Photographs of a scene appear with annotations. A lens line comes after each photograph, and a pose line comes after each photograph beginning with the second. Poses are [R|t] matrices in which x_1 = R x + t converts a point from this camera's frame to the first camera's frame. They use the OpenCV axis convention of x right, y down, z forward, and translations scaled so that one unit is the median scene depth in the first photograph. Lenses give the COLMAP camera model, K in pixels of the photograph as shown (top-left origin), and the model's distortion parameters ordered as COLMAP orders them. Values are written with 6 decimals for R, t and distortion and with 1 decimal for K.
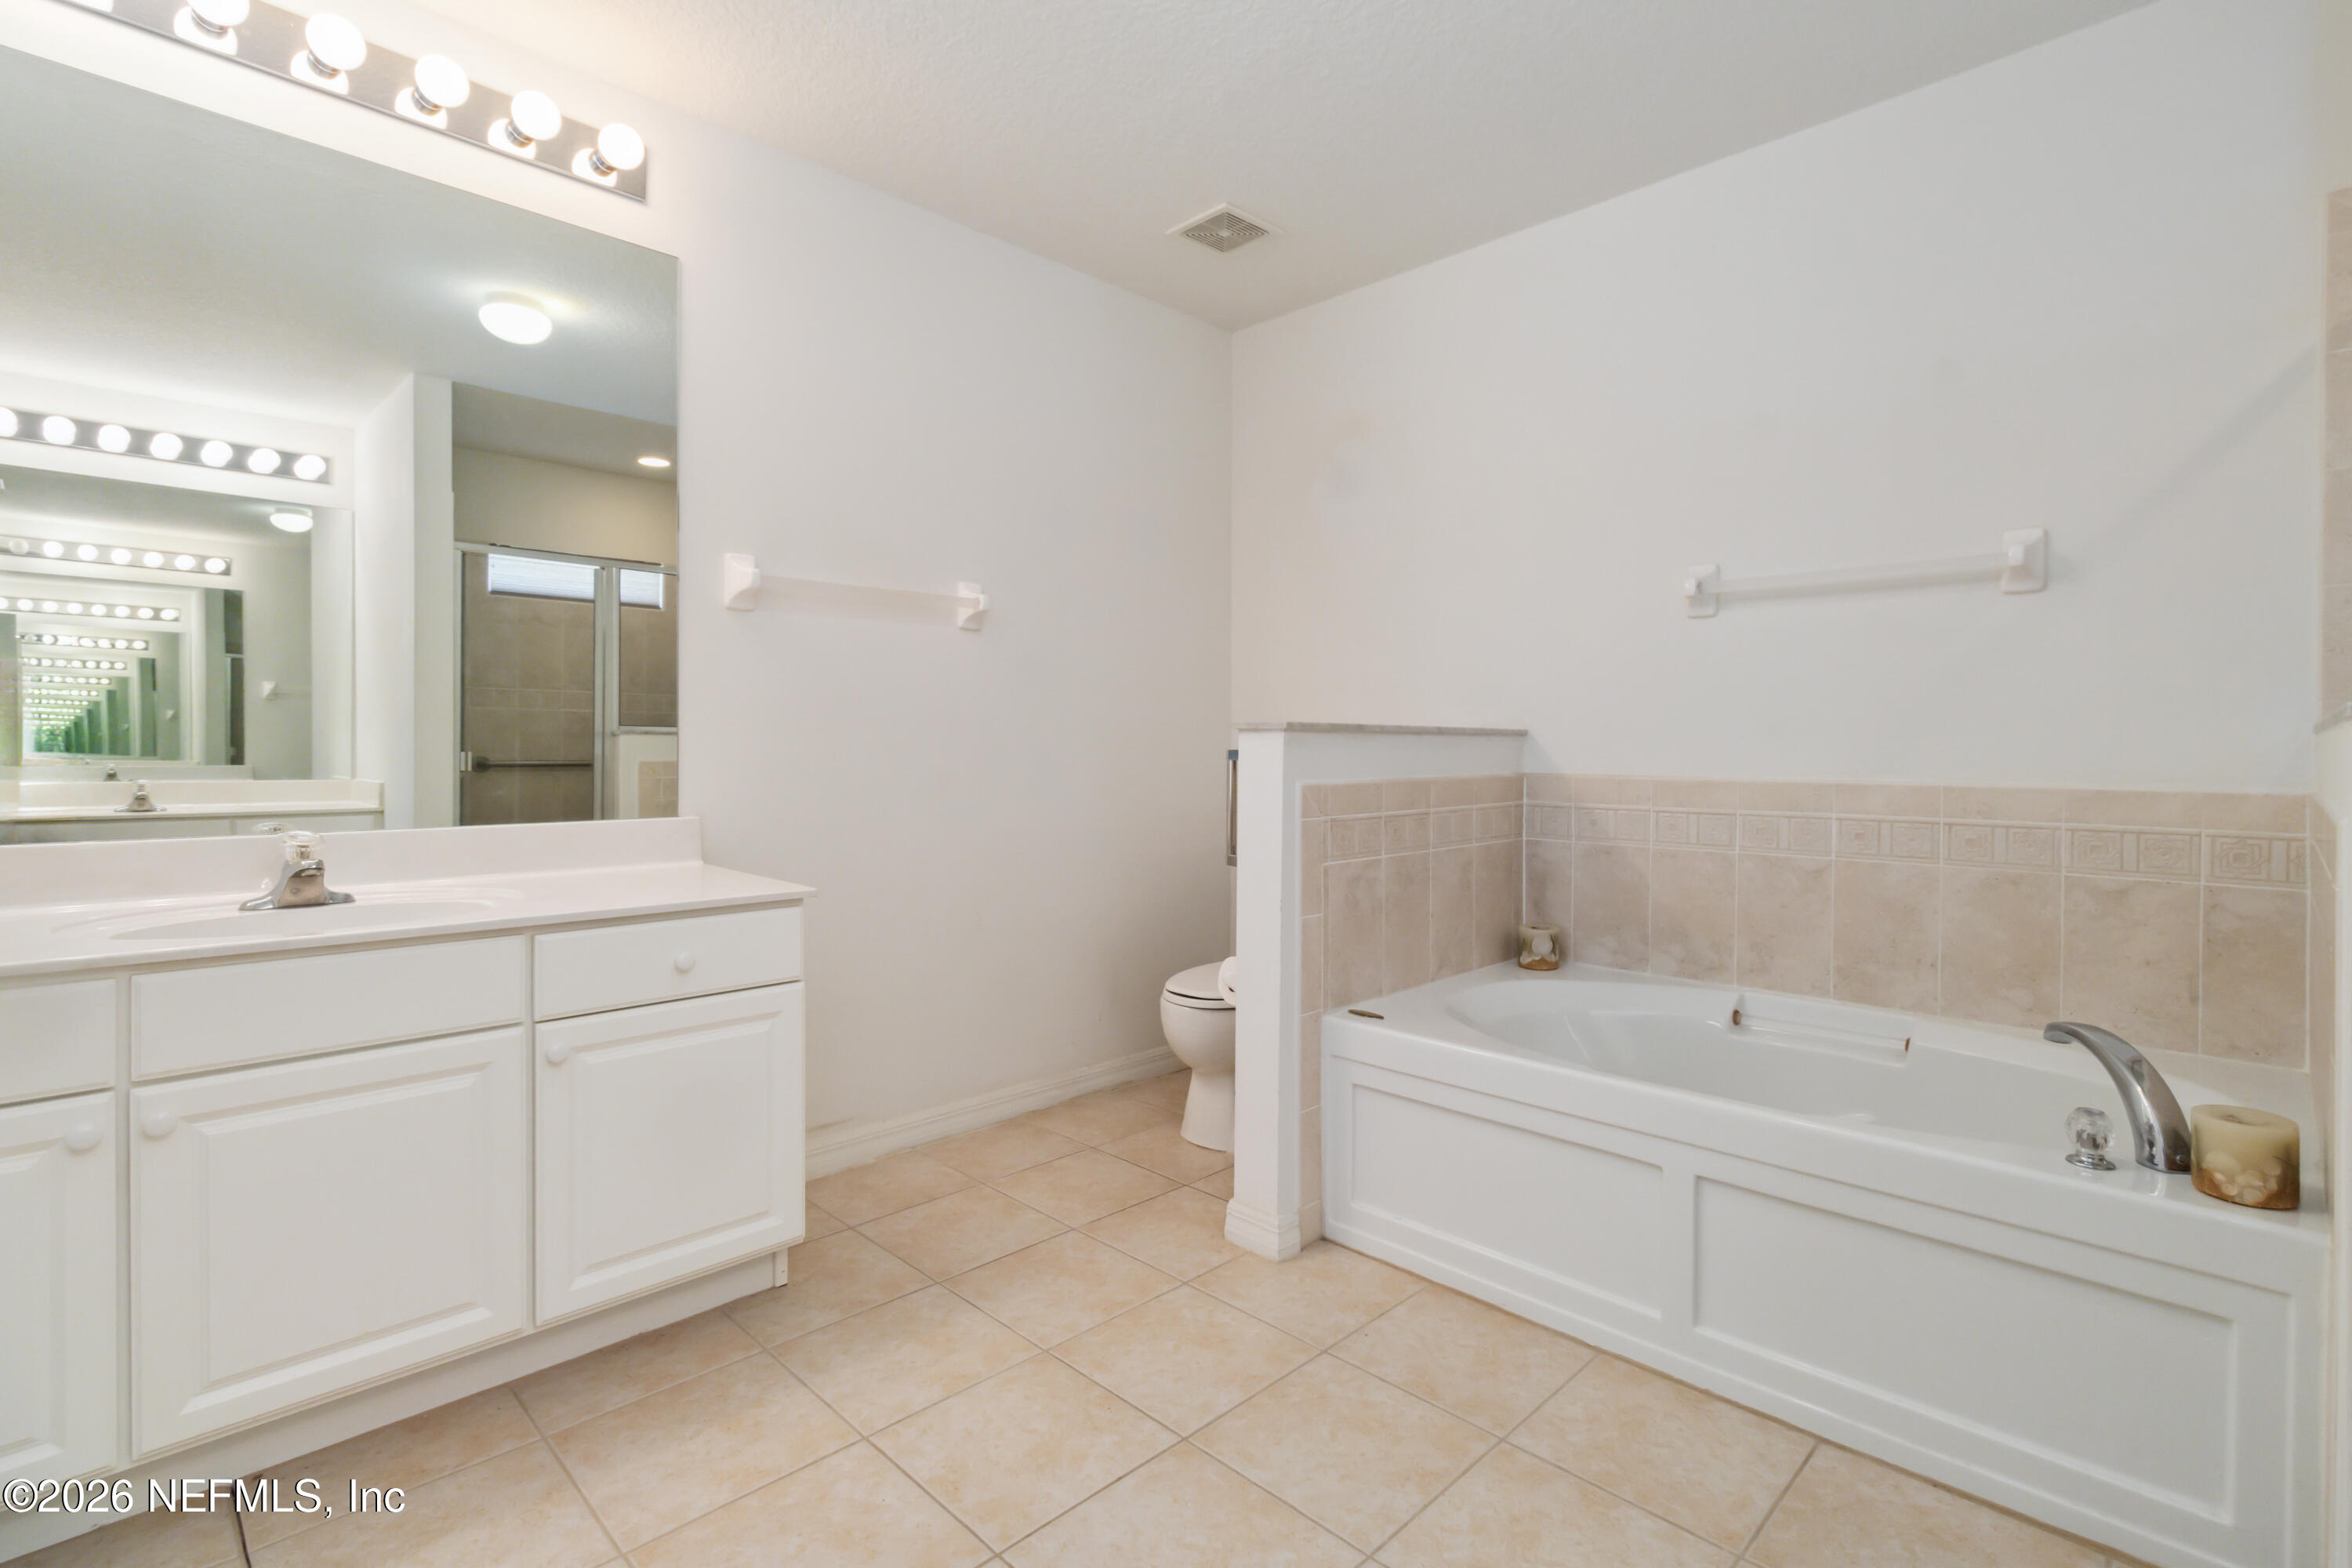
lens RADIAL K [[1109.8, 0, 1199.1], [0, 1109.8, 754.2], [0, 0, 1]] dist [0.005902, -0.000086]
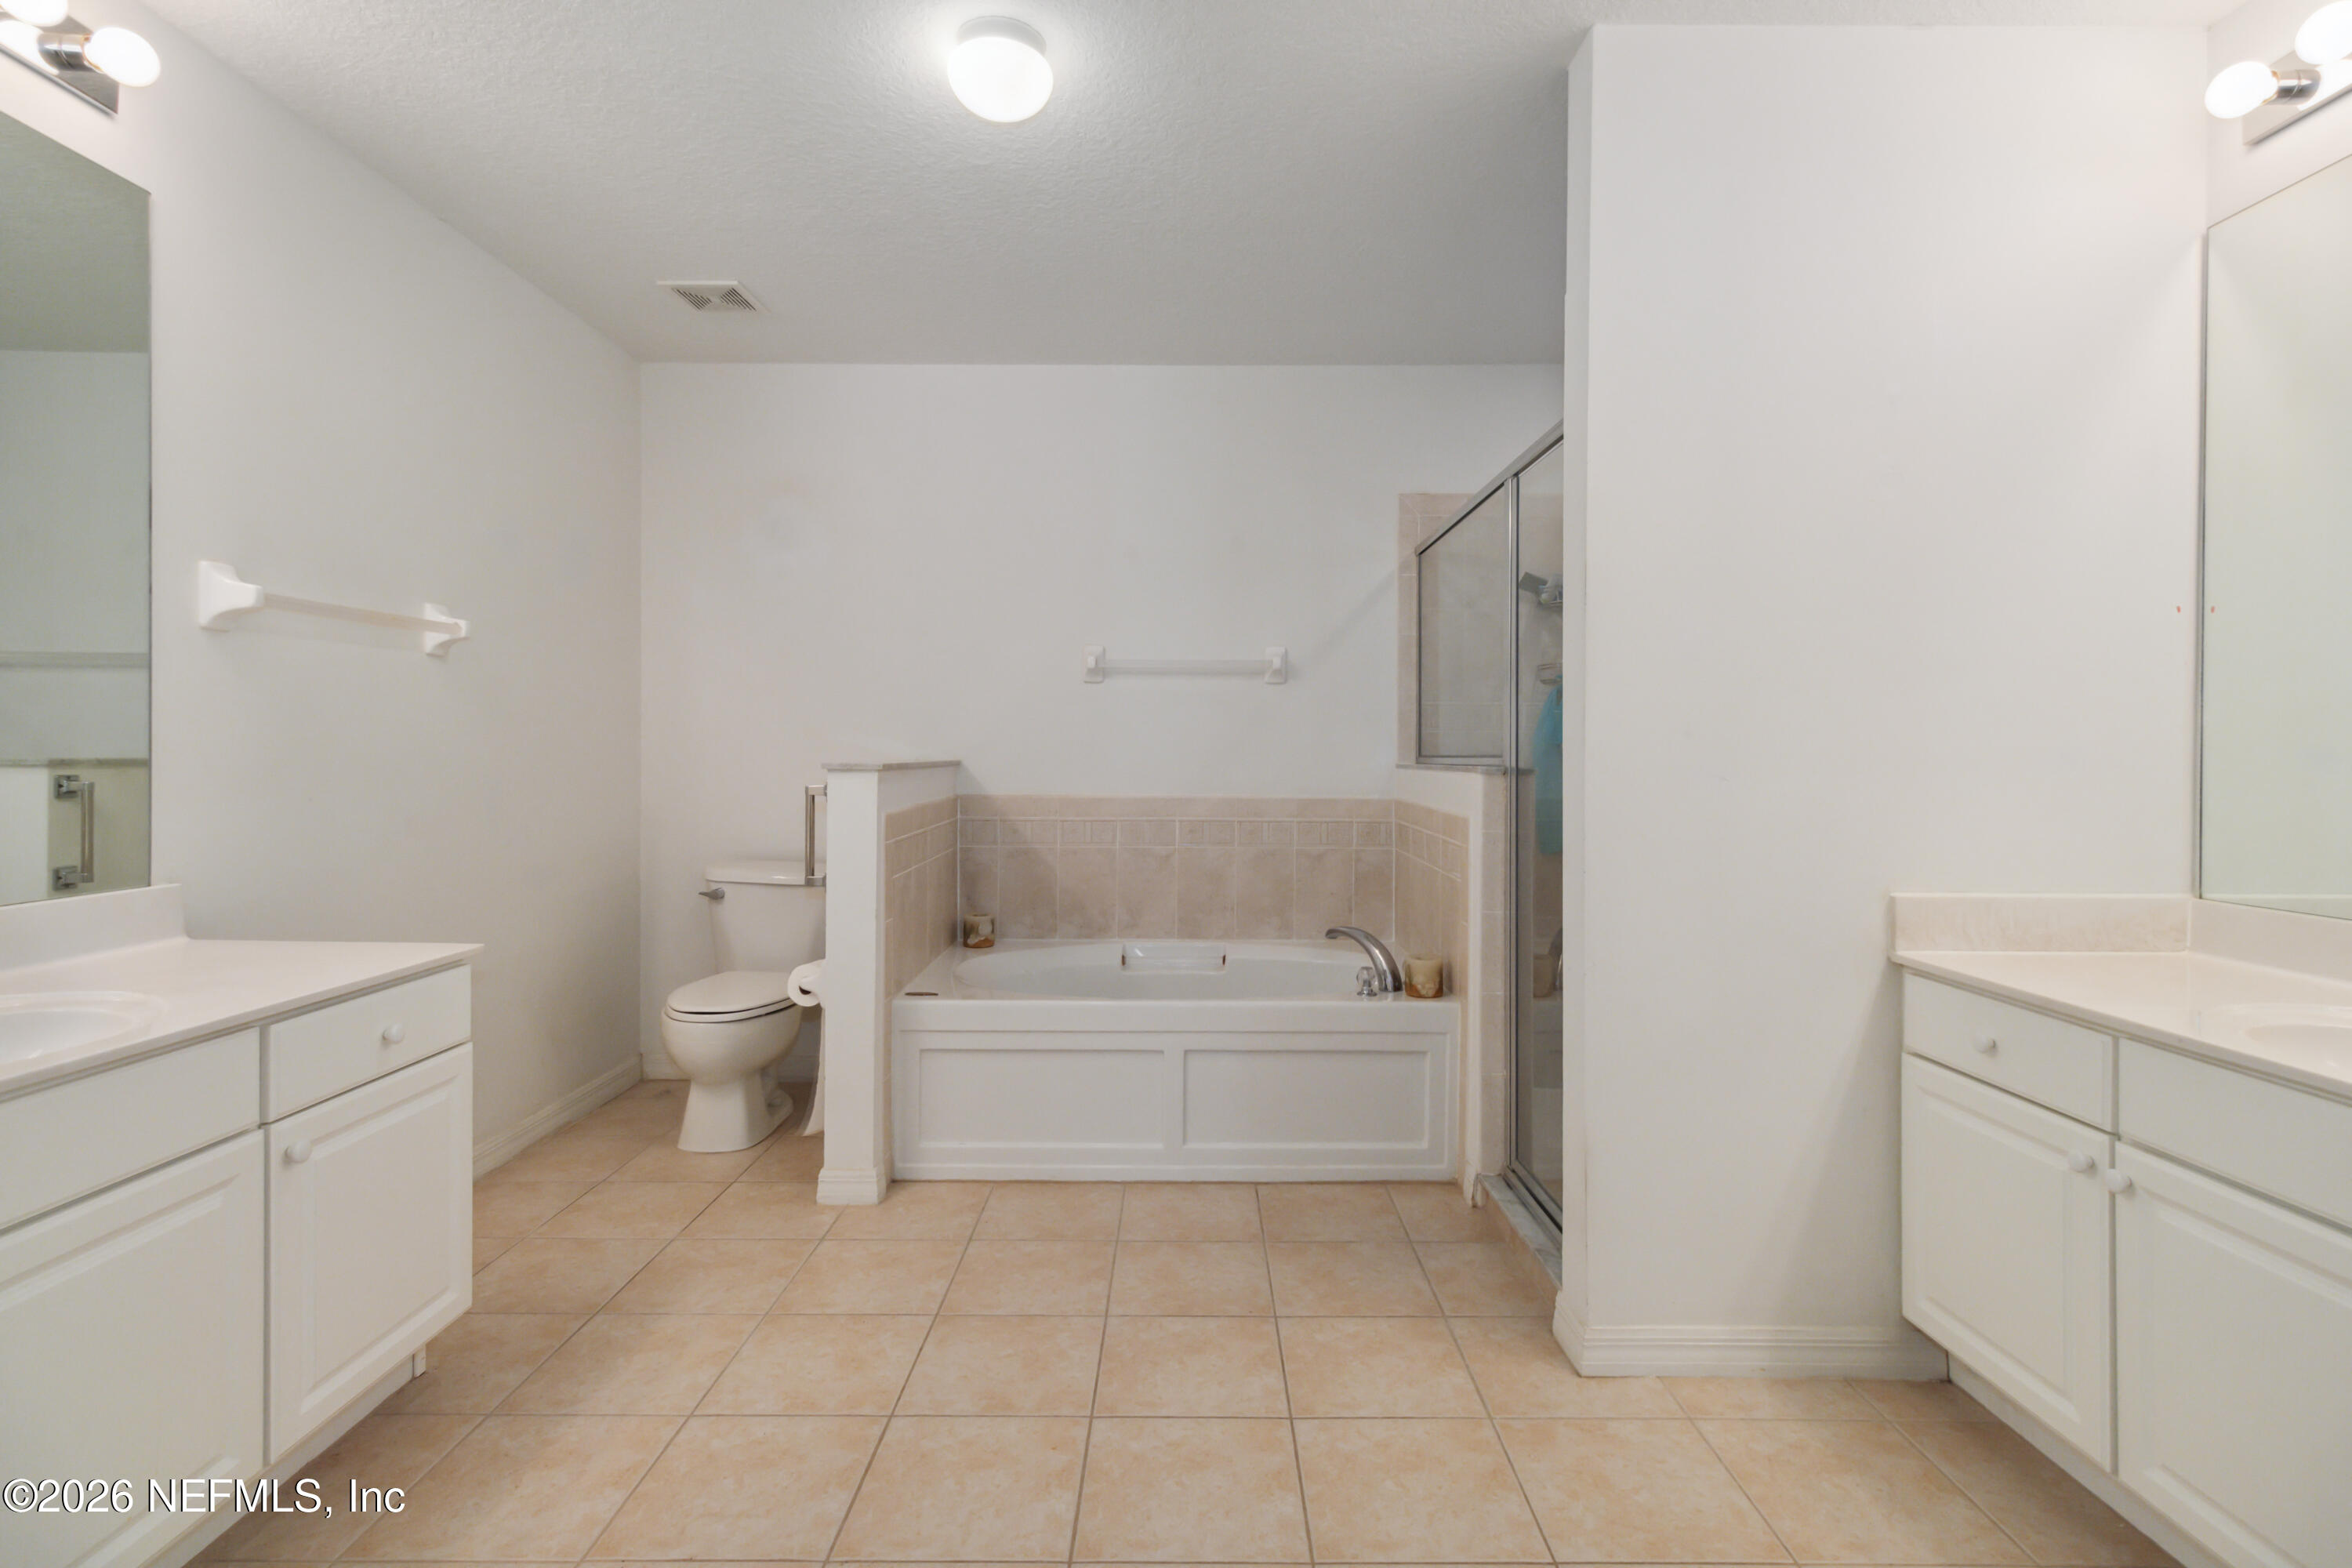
lens RADIAL K [[1109.8, 0, 1199.1], [0, 1109.8, 754.2], [0, 0, 1]] dist [0.005902, -0.000086]
pose [[0.709871, -0.003934, 0.704321, -0.523979], [0.004278, 0.999990, 0.001273, -0.038813], [-0.704319, 0.002110, 0.709880, -0.118148]]
